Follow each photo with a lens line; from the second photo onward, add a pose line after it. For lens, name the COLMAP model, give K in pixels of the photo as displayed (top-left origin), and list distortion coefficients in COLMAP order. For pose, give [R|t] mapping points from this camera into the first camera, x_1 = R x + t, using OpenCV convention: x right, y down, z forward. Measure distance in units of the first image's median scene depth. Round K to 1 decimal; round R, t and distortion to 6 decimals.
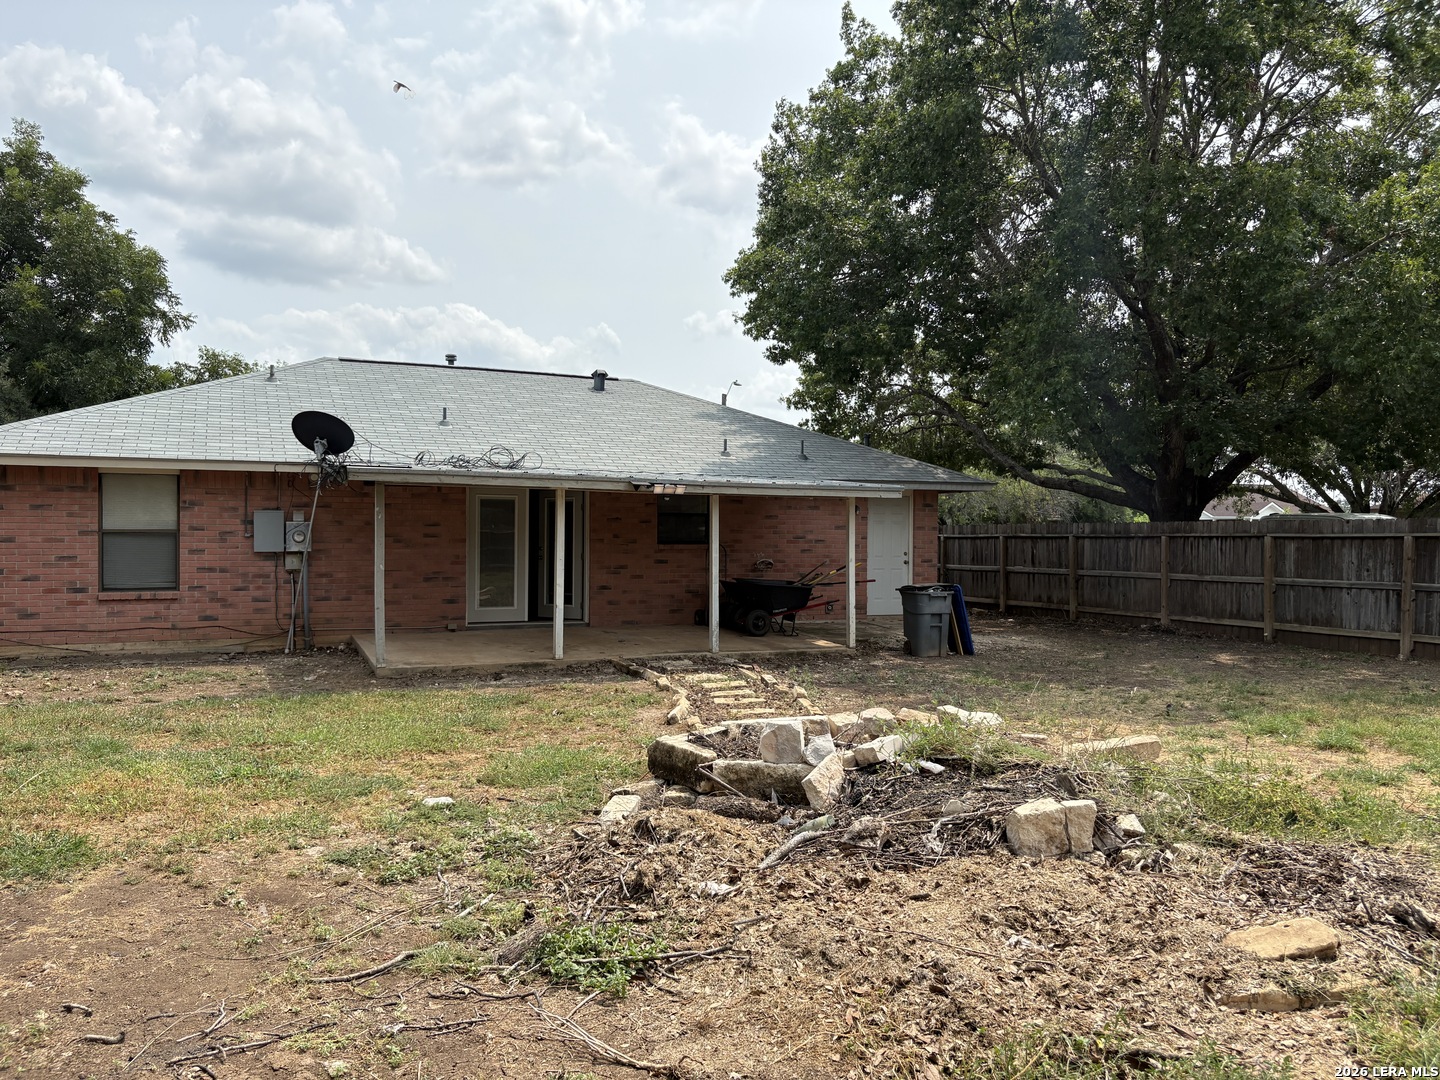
lens RADIAL K [[1076.5, 0, 725.9], [0, 1076.5, 539.7], [0, 0, 1]] dist [0.007346, -0.038885]
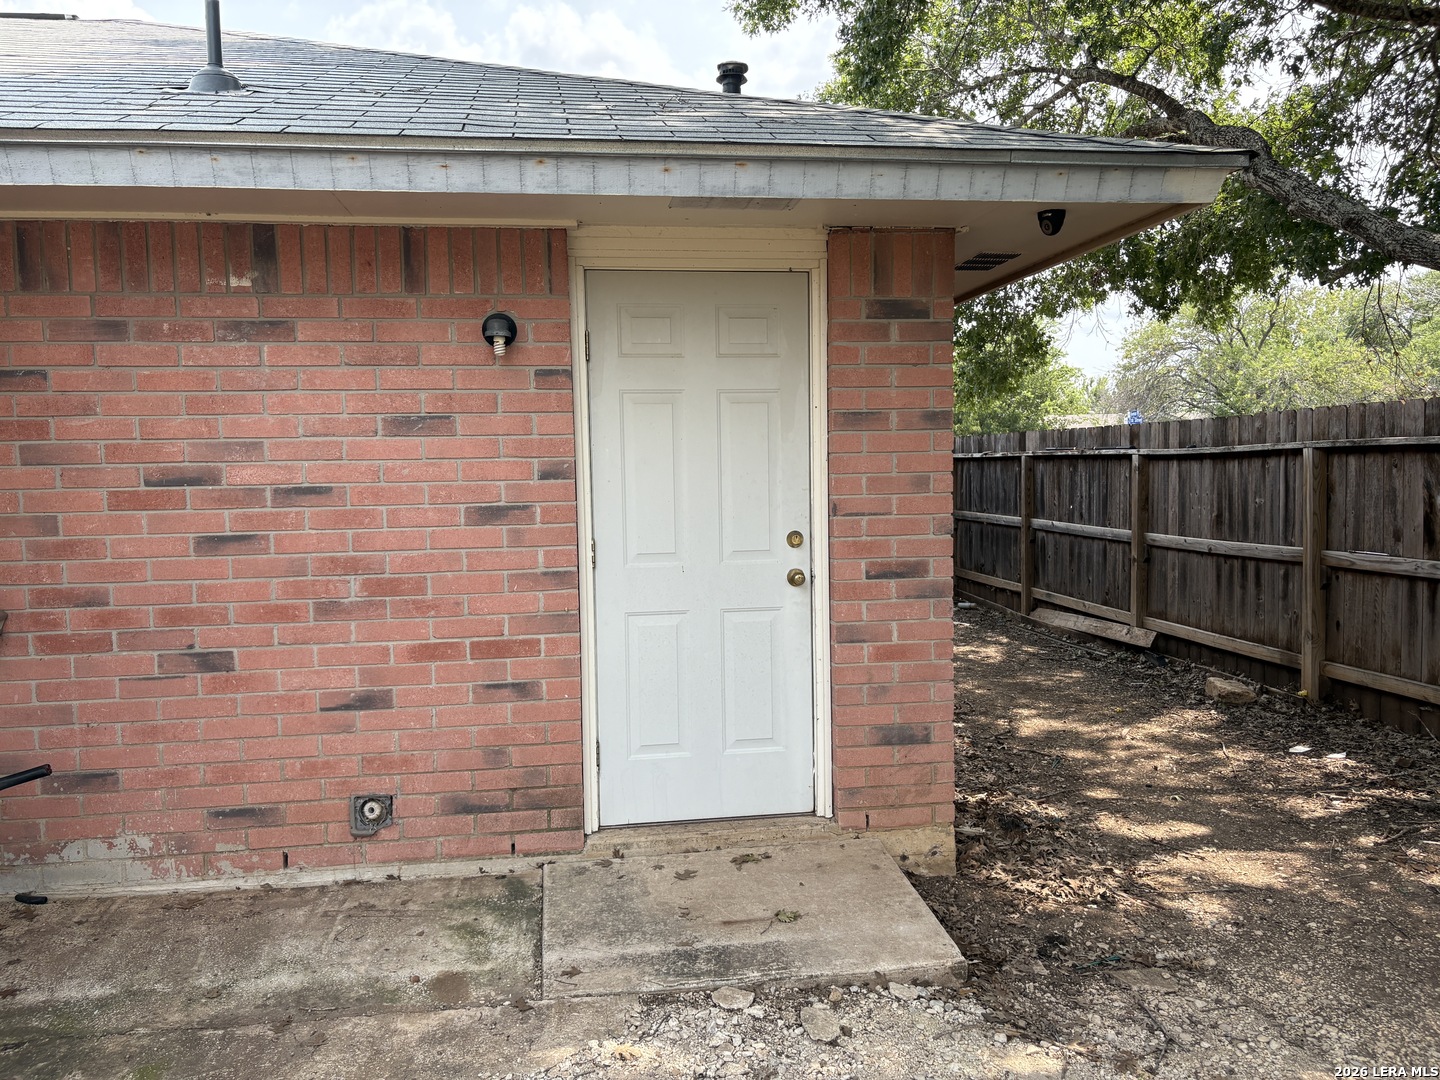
lens RADIAL K [[1076.5, 0, 712.5], [0, 1076.5, 539.9], [0, 0, 1]] dist [0.007346, -0.038885]
pose [[0.961976, -0.007981, -0.273018, 0.179714], [0.025789, 0.997762, 0.061699, -0.000447], [0.271914, -0.066394, 0.960028, 0.673204]]
